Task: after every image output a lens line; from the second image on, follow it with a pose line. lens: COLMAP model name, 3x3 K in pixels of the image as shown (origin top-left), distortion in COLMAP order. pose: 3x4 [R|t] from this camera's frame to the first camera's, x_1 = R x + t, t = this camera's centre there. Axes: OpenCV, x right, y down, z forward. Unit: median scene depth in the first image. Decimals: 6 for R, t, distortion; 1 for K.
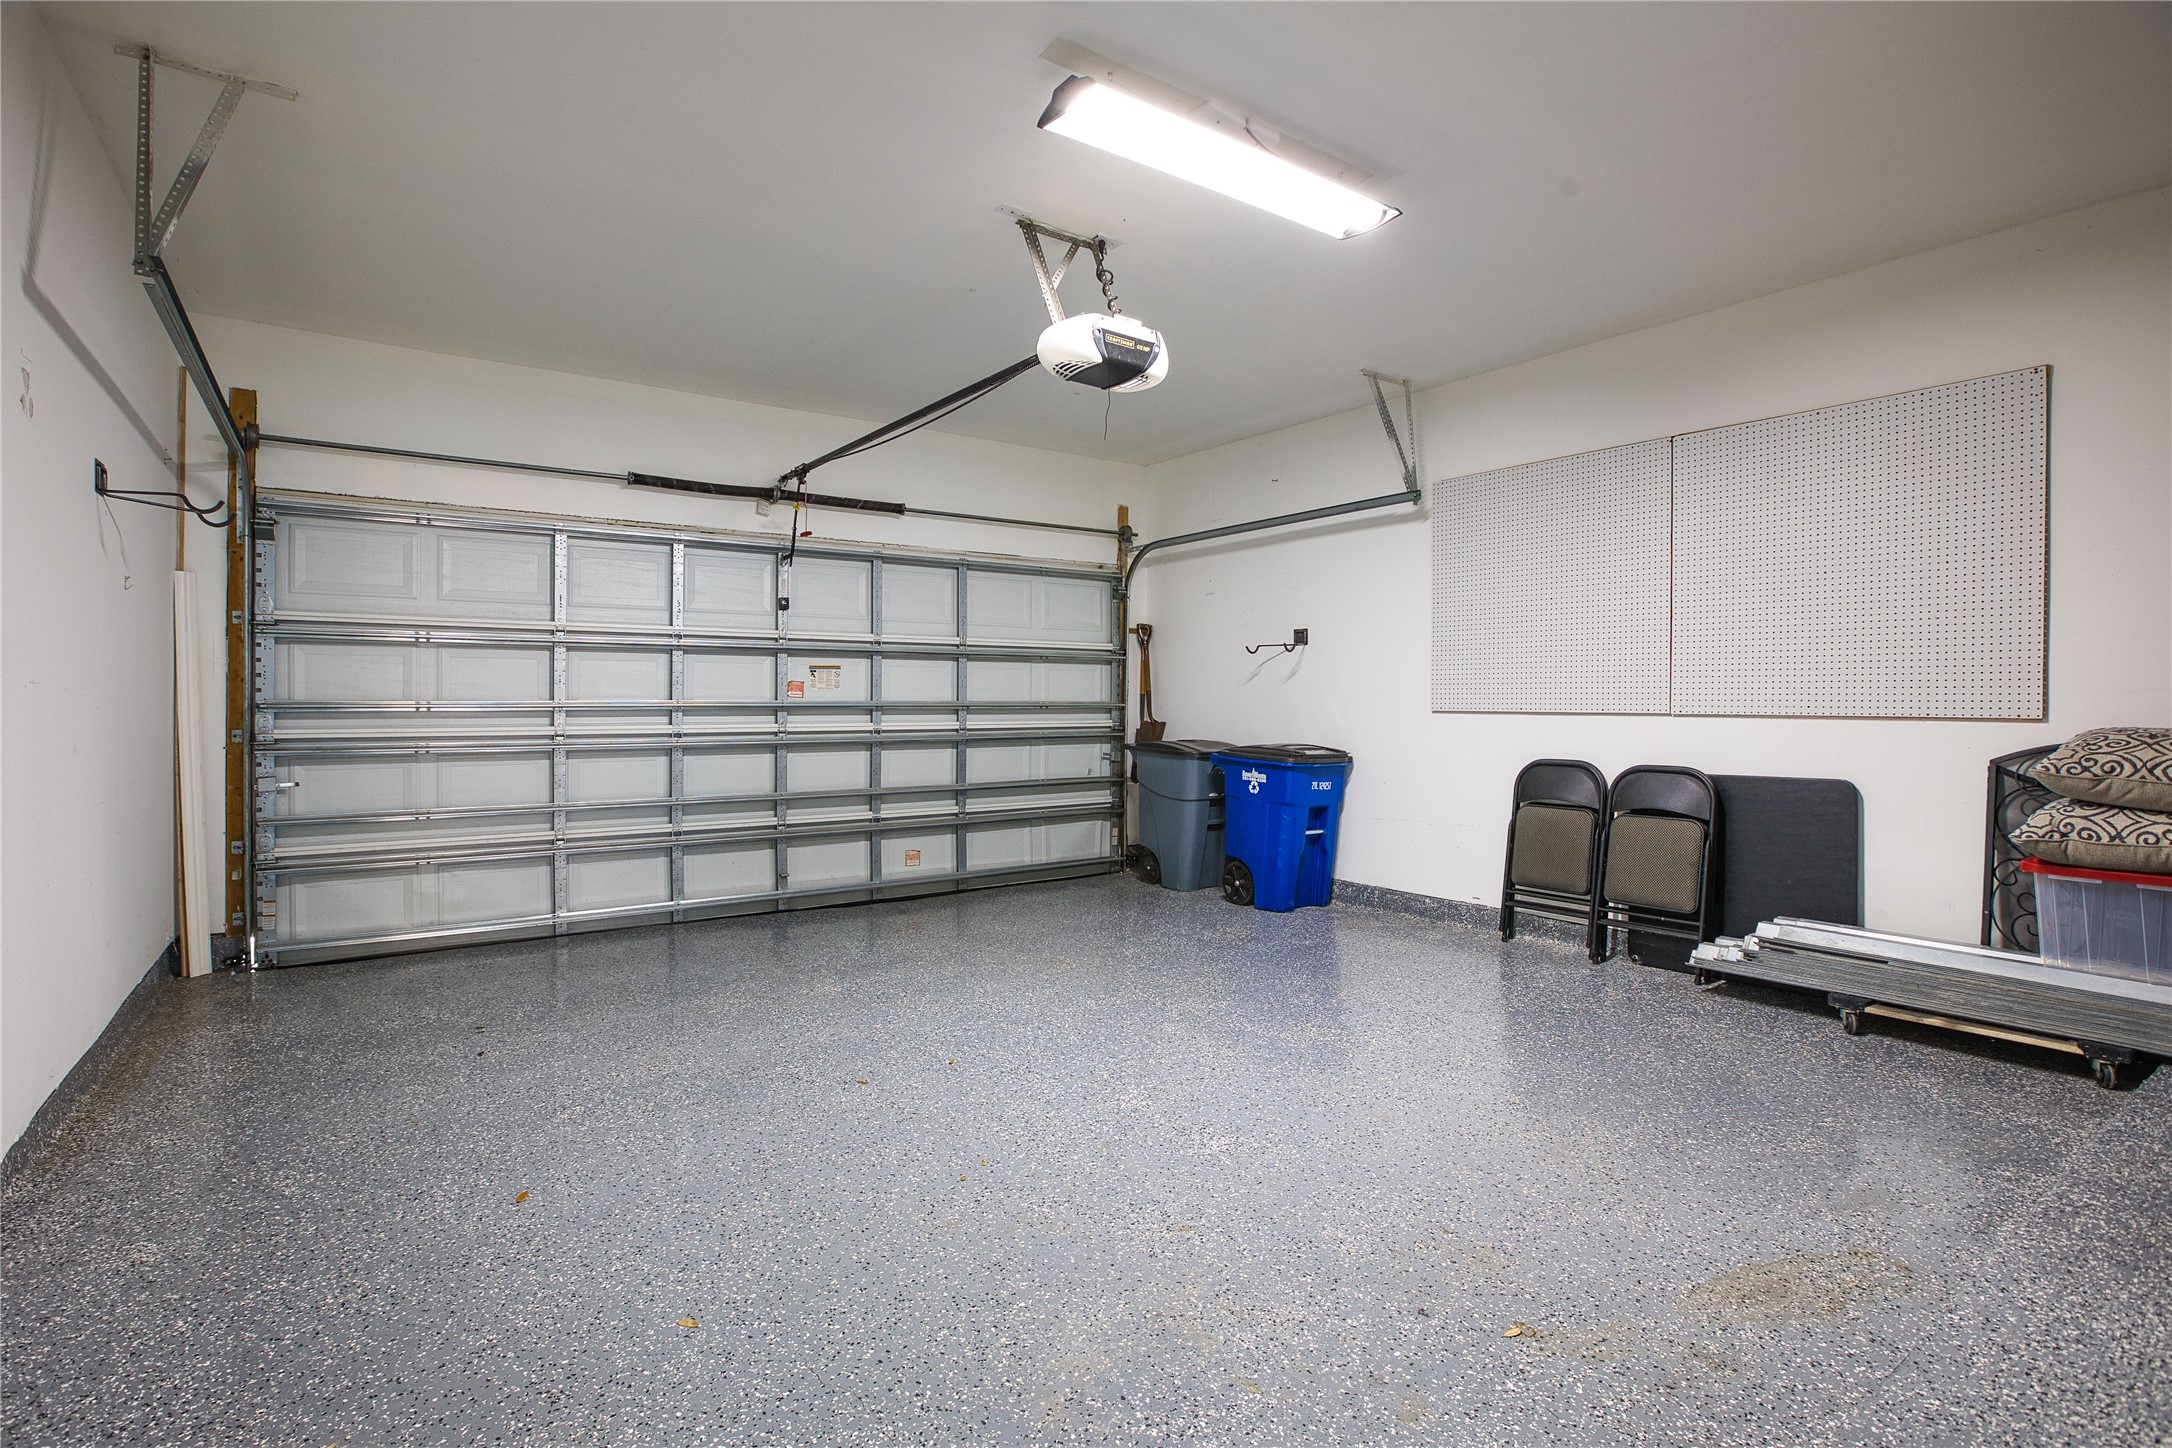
lens RADIAL K [[1090.7, 0, 1084.8], [0, 1090.7, 720.0], [0, 0, 1]] dist [0.004013, 0.002593]
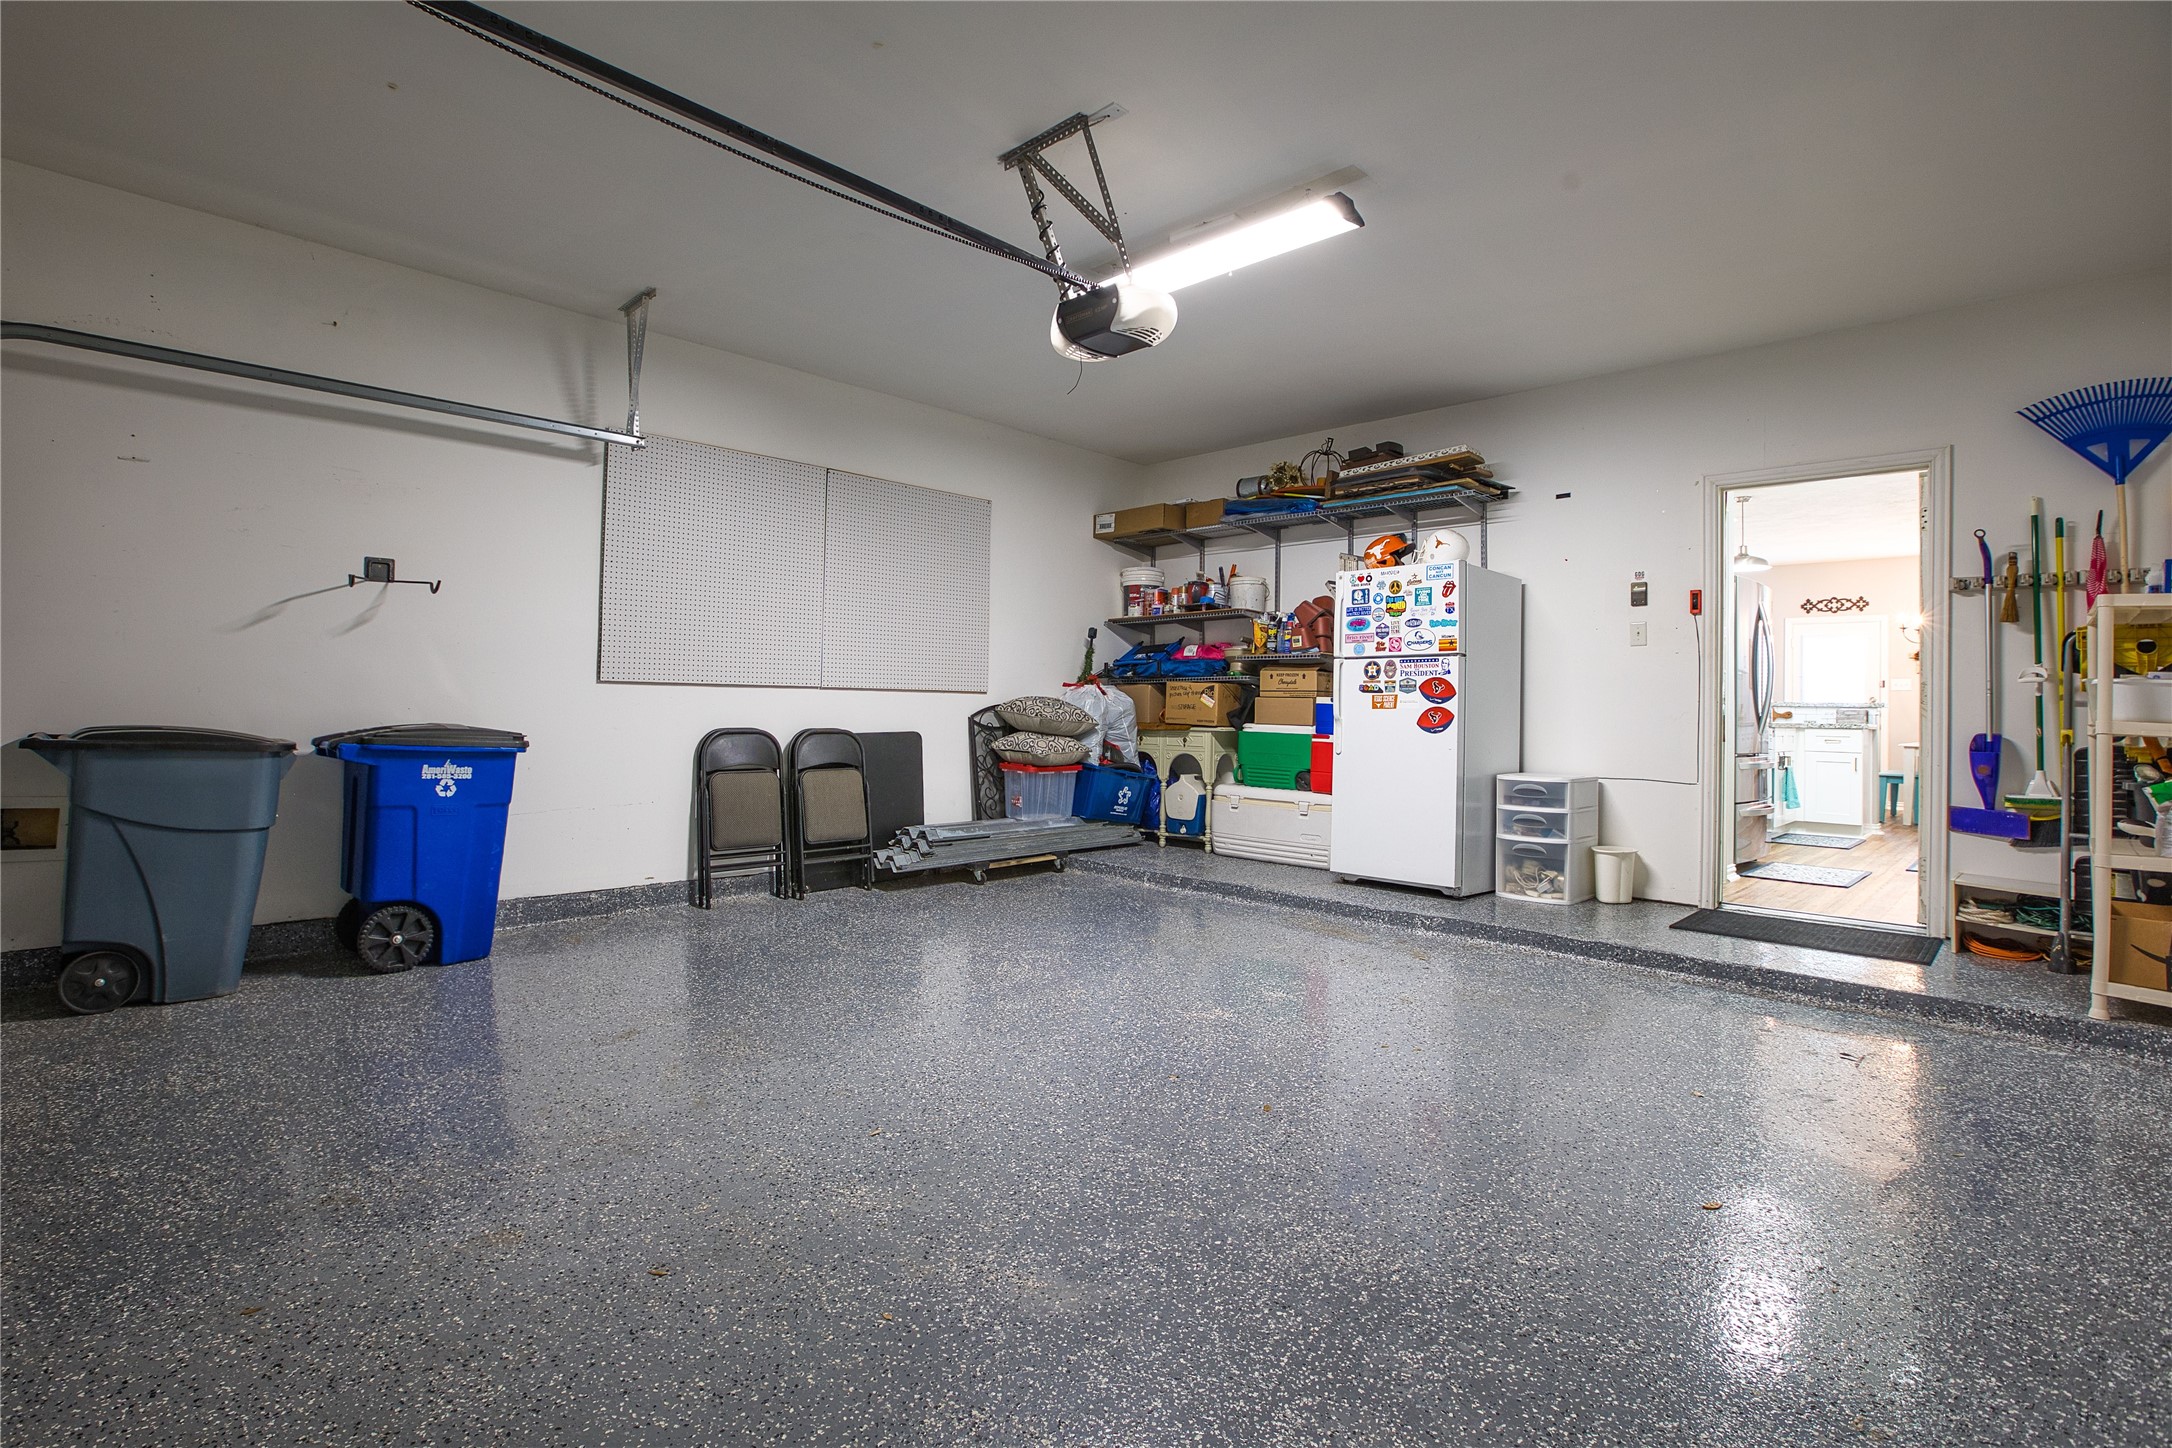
lens RADIAL K [[1018.3, 0, 1084.8], [0, 1018.3, 704.7], [0, 0, 1]] dist [-0.016145, -0.000114]
pose [[-0.172363, -0.002833, 0.985030, -0.604830], [0.002799, 0.999990, 0.003366, 0.009756], [-0.985030, 0.003337, -0.172353, 0.810207]]
